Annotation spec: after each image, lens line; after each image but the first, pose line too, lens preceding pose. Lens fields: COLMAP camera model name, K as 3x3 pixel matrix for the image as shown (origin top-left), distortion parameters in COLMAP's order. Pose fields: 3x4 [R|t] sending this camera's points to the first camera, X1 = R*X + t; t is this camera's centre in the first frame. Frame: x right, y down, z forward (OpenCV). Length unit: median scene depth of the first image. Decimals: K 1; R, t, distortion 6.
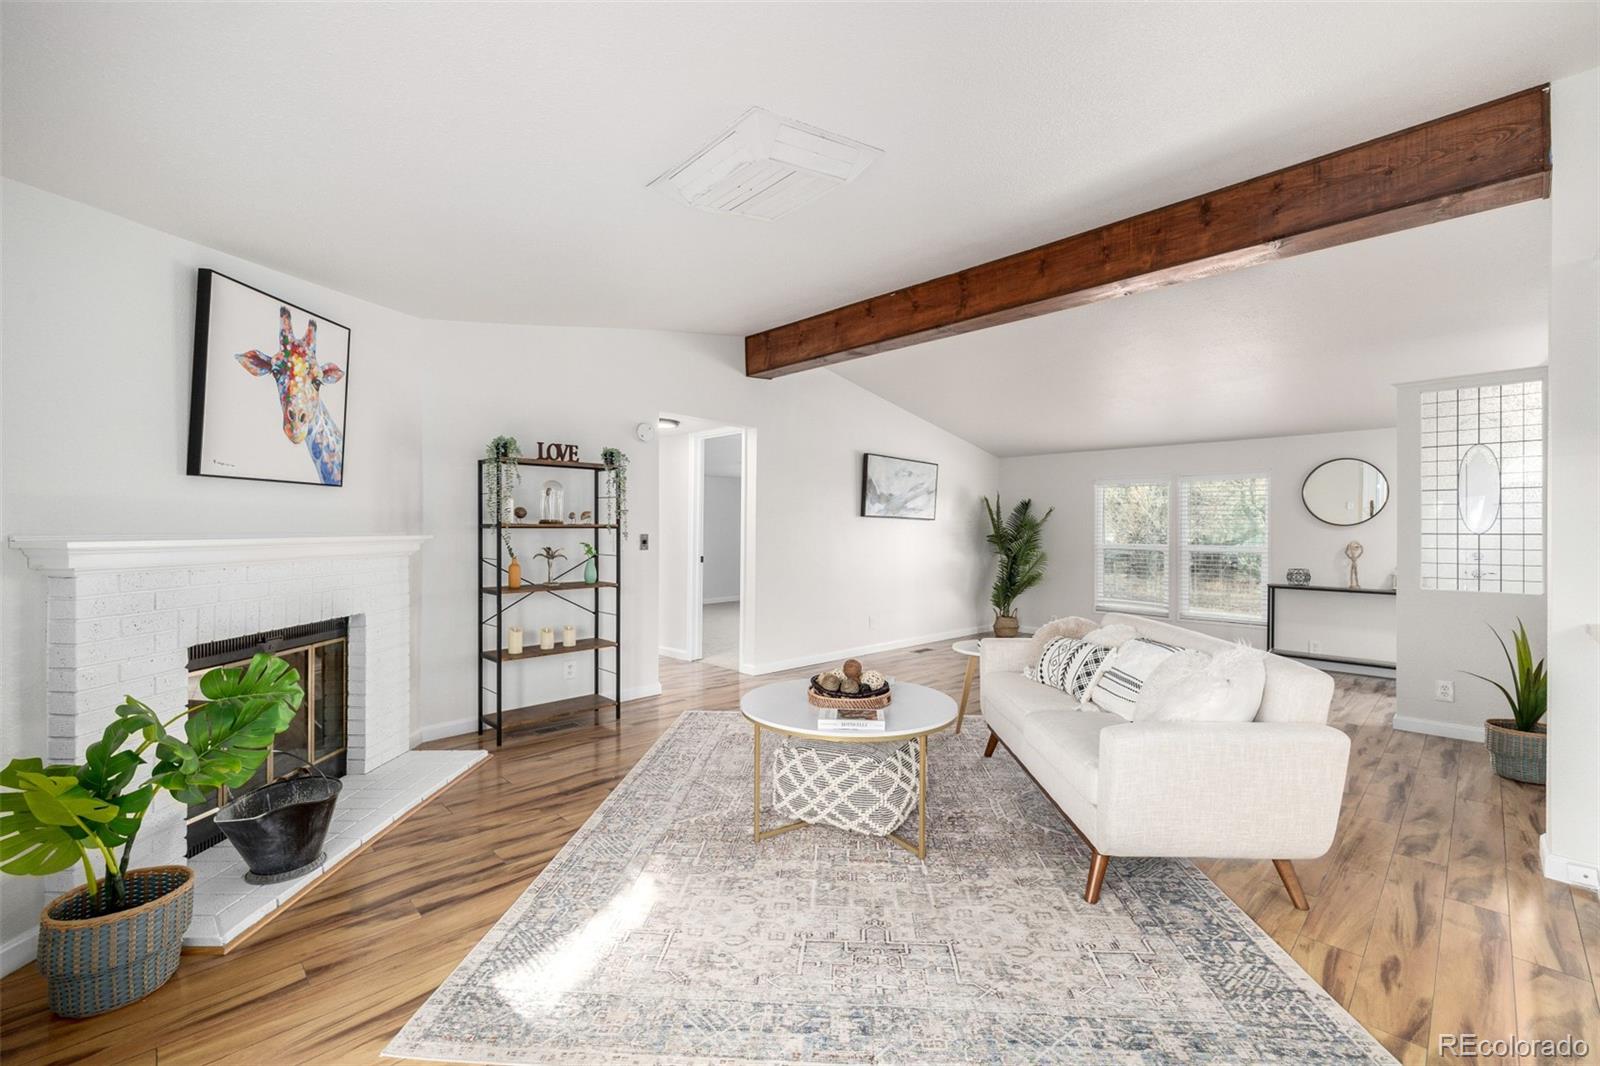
lens RADIAL K [[672.6, 0, 800.8], [0, 672.6, 530.1], [0, 0, 1]] dist [0.000736, -0.000518]
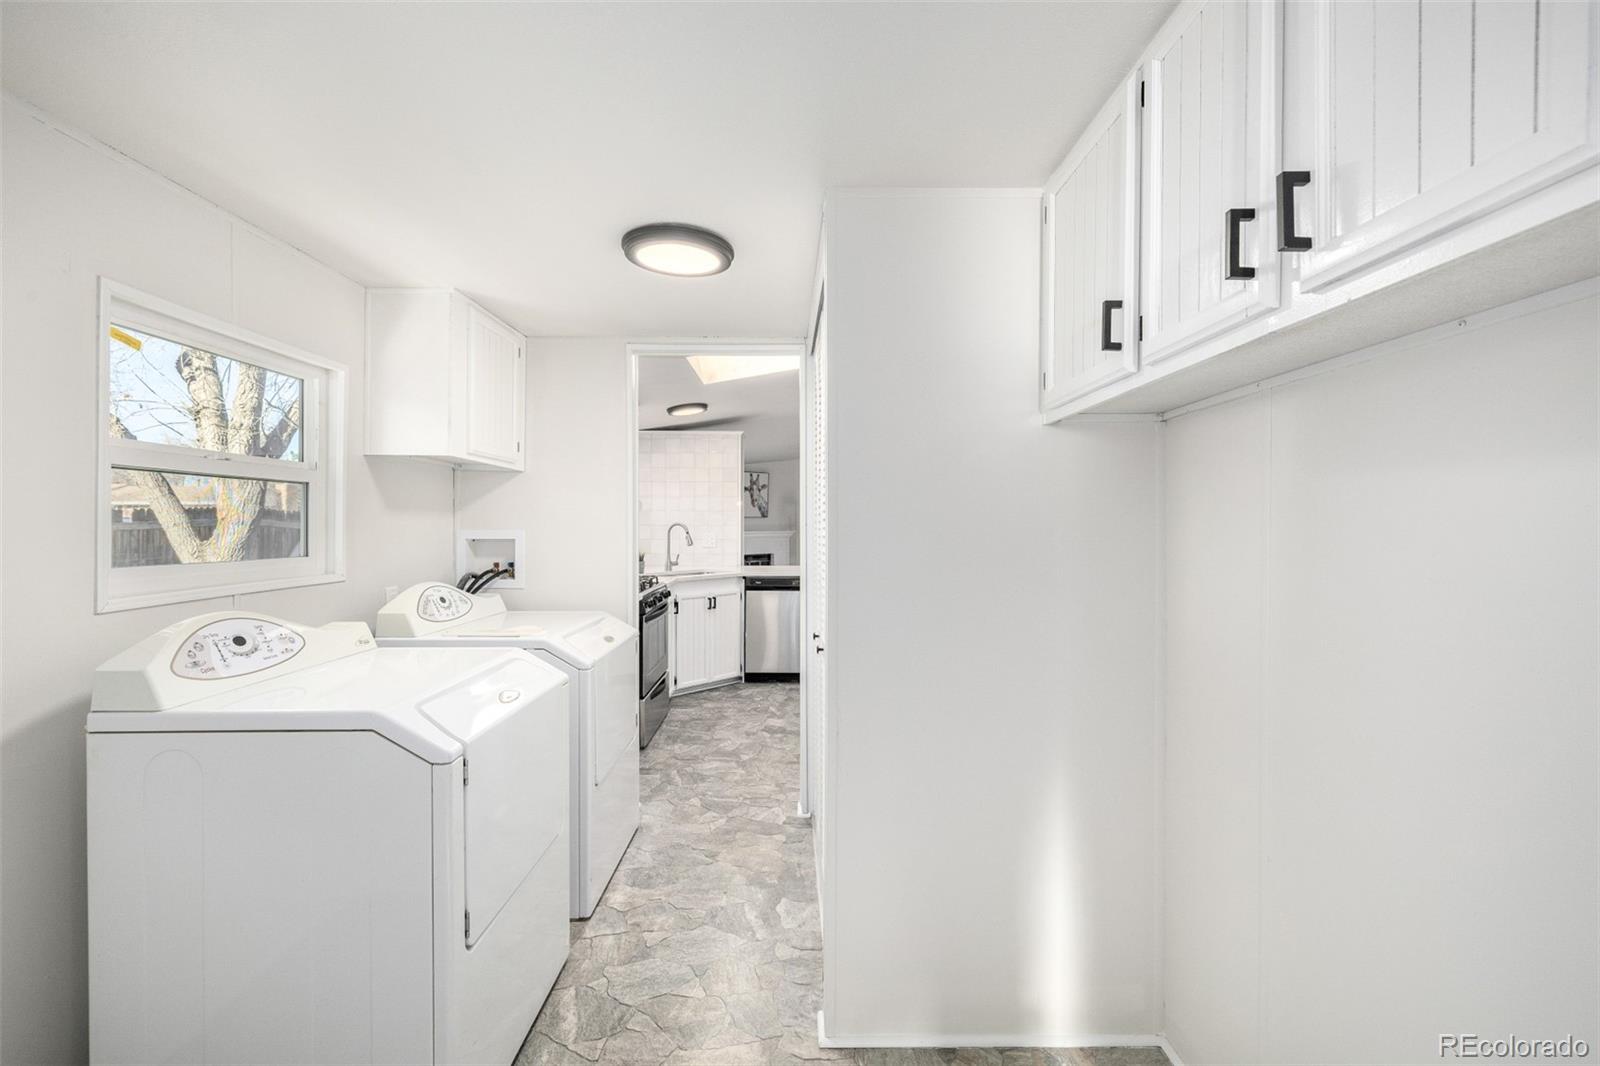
lens RADIAL K [[672.6, 0, 798.5], [0, 672.6, 531.0], [0, 0, 1]] dist [0.000736, -0.000518]
pose [[0.714244, 0.005983, -0.699871, 2.008020], [0.000080, 0.999963, 0.008630, -0.023049], [0.699897, -0.006219, 0.714217, -1.490160]]
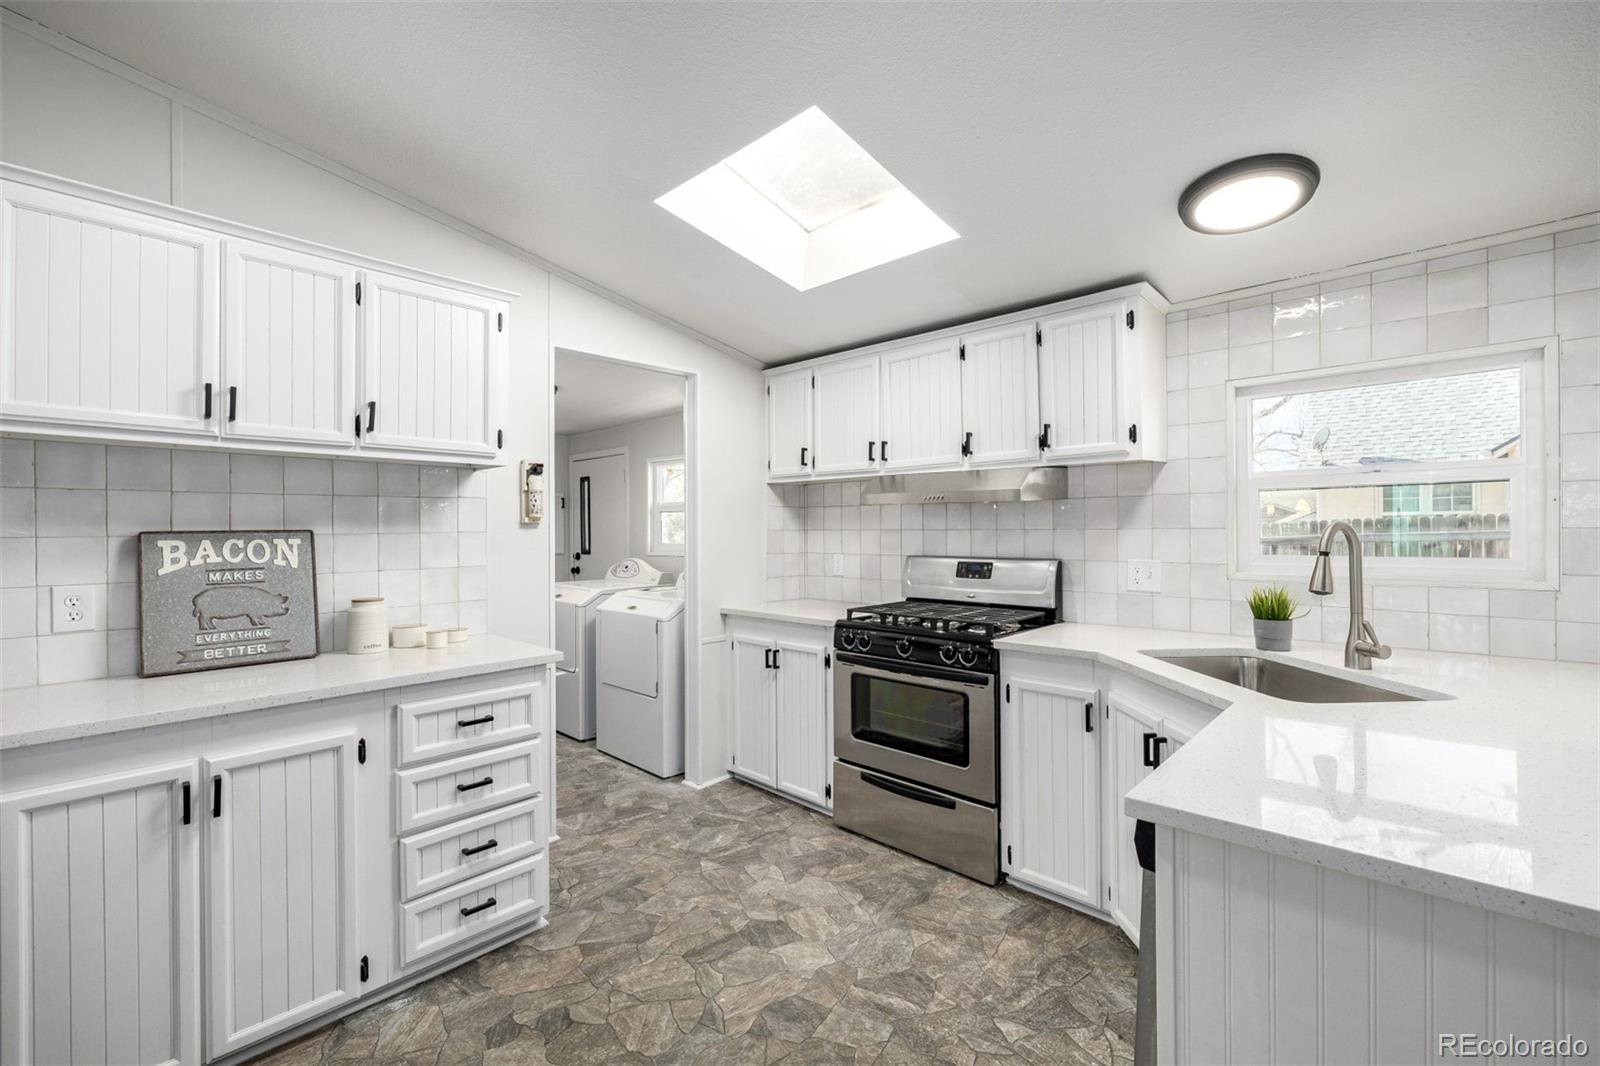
lens RADIAL K [[672.6, 0, 798.3], [0, 672.6, 527.2], [0, 0, 1]] dist [0.000736, -0.000518]
pose [[-0.999688, 0.004865, -0.024513, 0.962668], [0.004872, 0.999988, -0.000204, -0.027787], [0.024512, -0.000323, -0.999699, 0.211832]]
